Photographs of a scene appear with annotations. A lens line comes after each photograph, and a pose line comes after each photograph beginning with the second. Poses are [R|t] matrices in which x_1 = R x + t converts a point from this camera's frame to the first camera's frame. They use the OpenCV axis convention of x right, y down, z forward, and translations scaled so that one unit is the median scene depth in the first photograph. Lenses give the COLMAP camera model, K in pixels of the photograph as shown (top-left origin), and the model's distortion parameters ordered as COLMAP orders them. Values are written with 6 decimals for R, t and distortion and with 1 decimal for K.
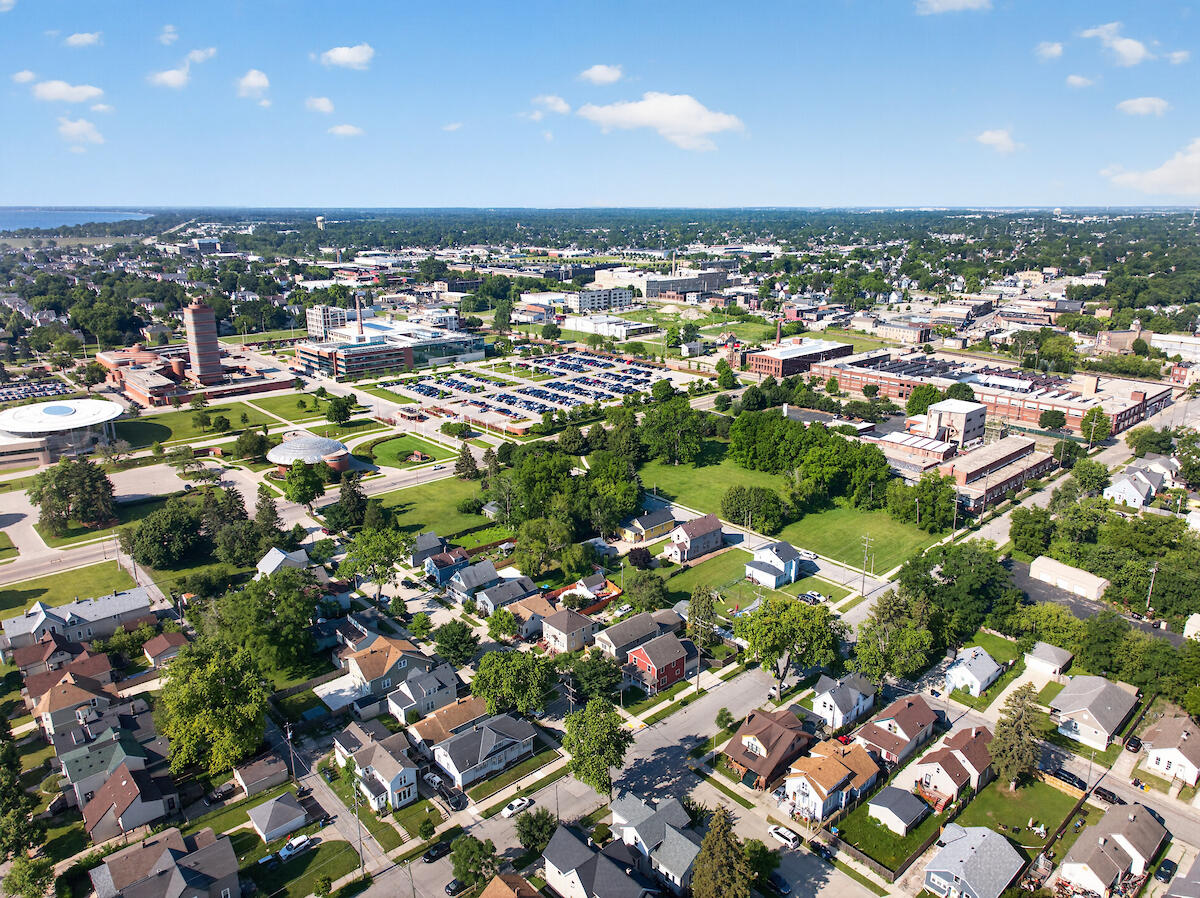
lens RADIAL K [[817.4, 0, 607.7], [0, 817.4, 448.4], [0, 0, 1]] dist [-0.002402, -0.001809]
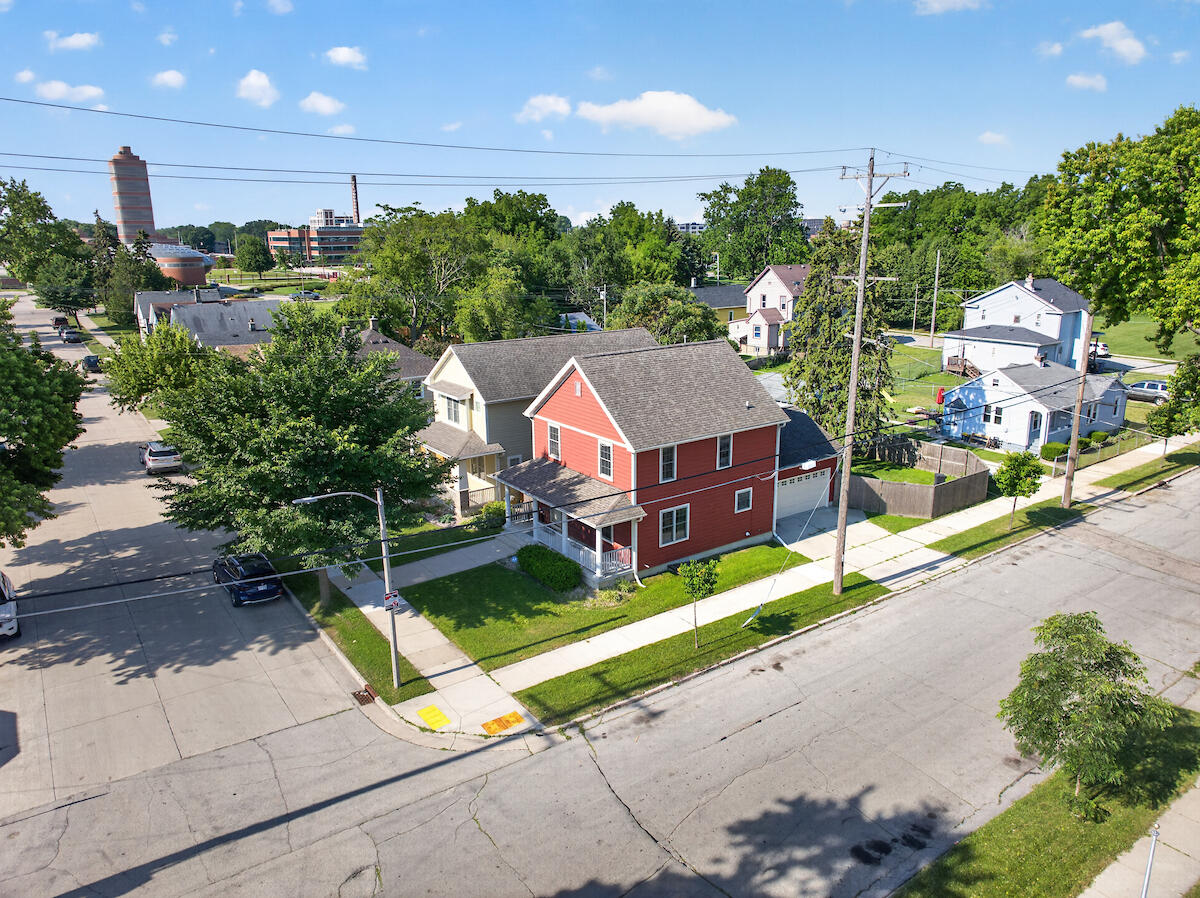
lens RADIAL K [[817.4, 0, 602.8], [0, 817.4, 454.6], [0, 0, 1]] dist [-0.002402, -0.001809]
pose [[0.993140, 0.017837, -0.115561, 0.038079], [-0.021112, 0.999408, -0.027177, 0.140089], [0.115007, 0.029431, 0.992929, 0.404733]]
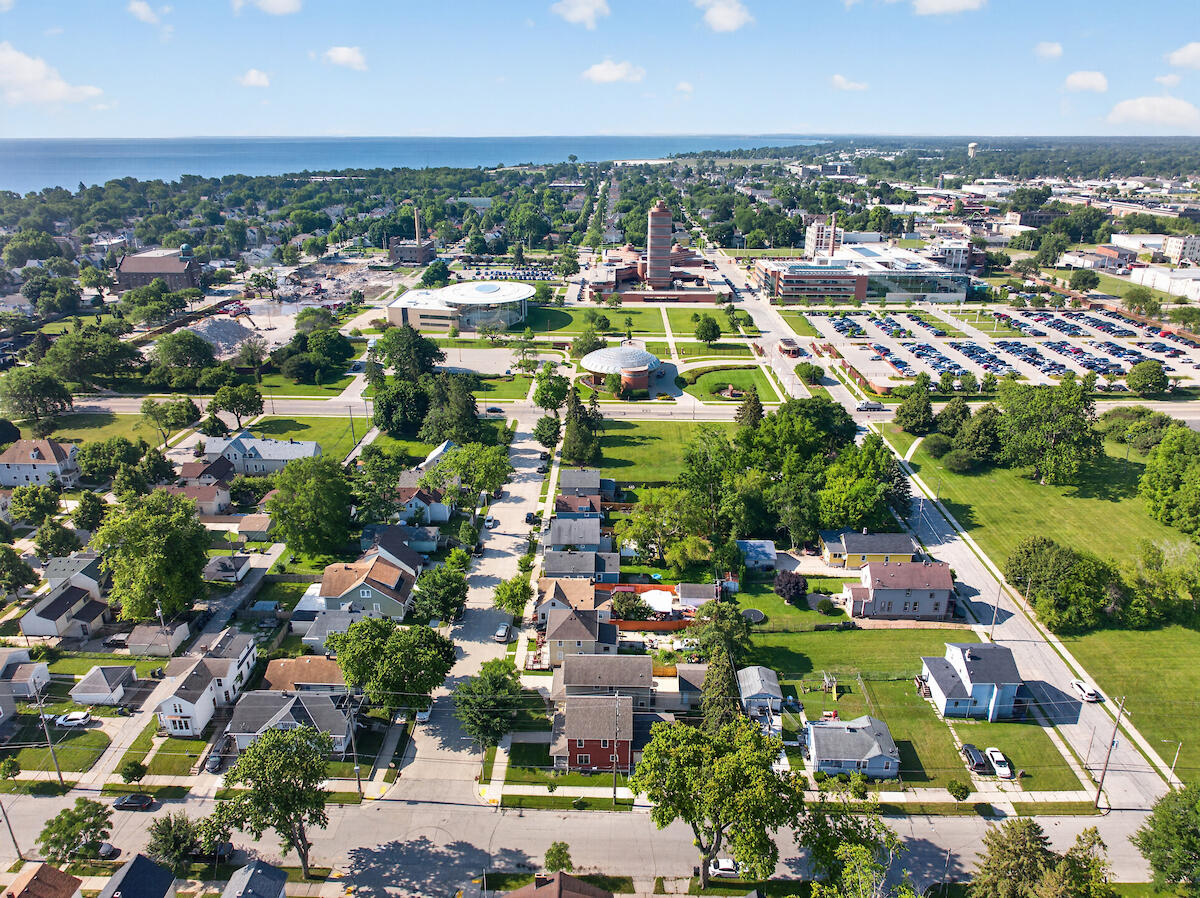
lens RADIAL K [[817.4, 0, 606.1], [0, 817.4, 444.3], [0, 0, 1]] dist [-0.002402, -0.001809]
pose [[0.722536, 0.243041, -0.647204, 0.233468], [-0.195642, 0.969782, 0.145763, -0.034886], [0.663074, 0.021301, 0.748251, 0.260299]]
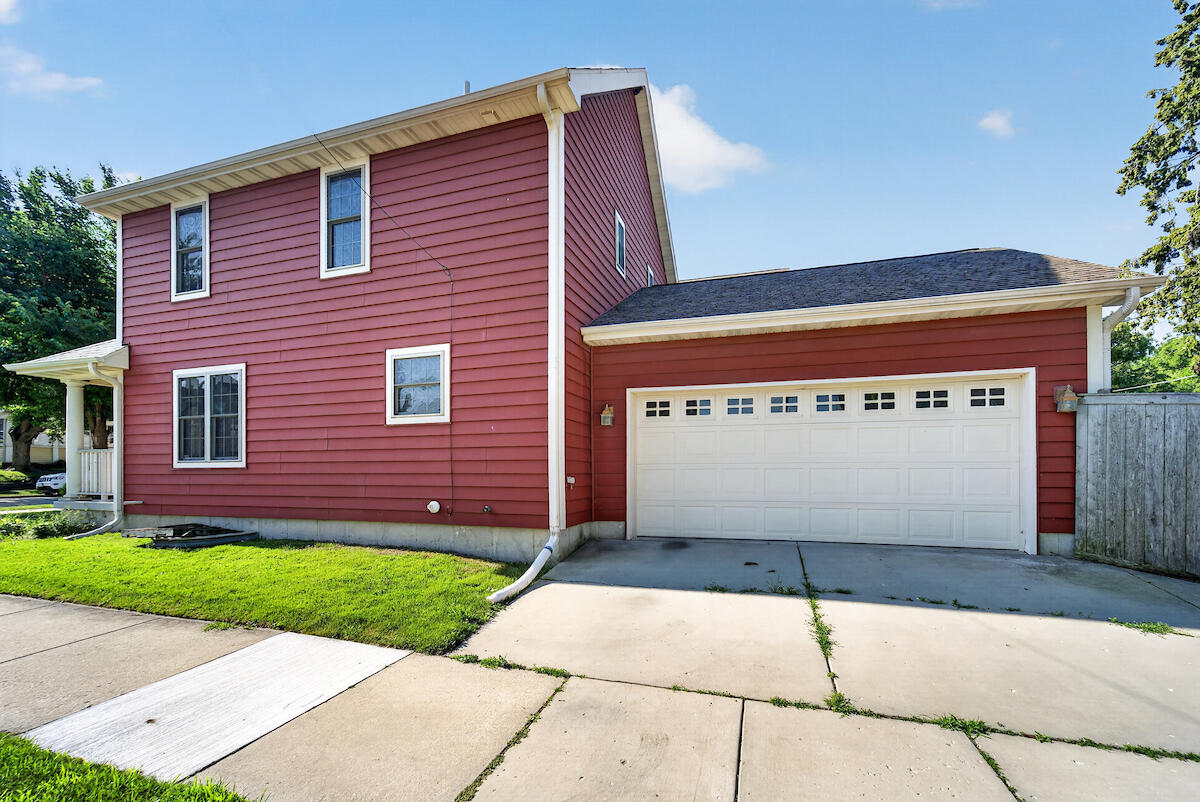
lens RADIAL K [[533.9, 0, 574.4], [0, 533.9, 457.5], [0, 0, 1]] dist [-0.002665, -0.000077]
pose [[0.482359, -0.009326, -0.875924, 0.068473], [-0.246220, 0.958186, -0.145792, 0.147774], [0.840658, 0.285994, 0.459893, 0.519465]]
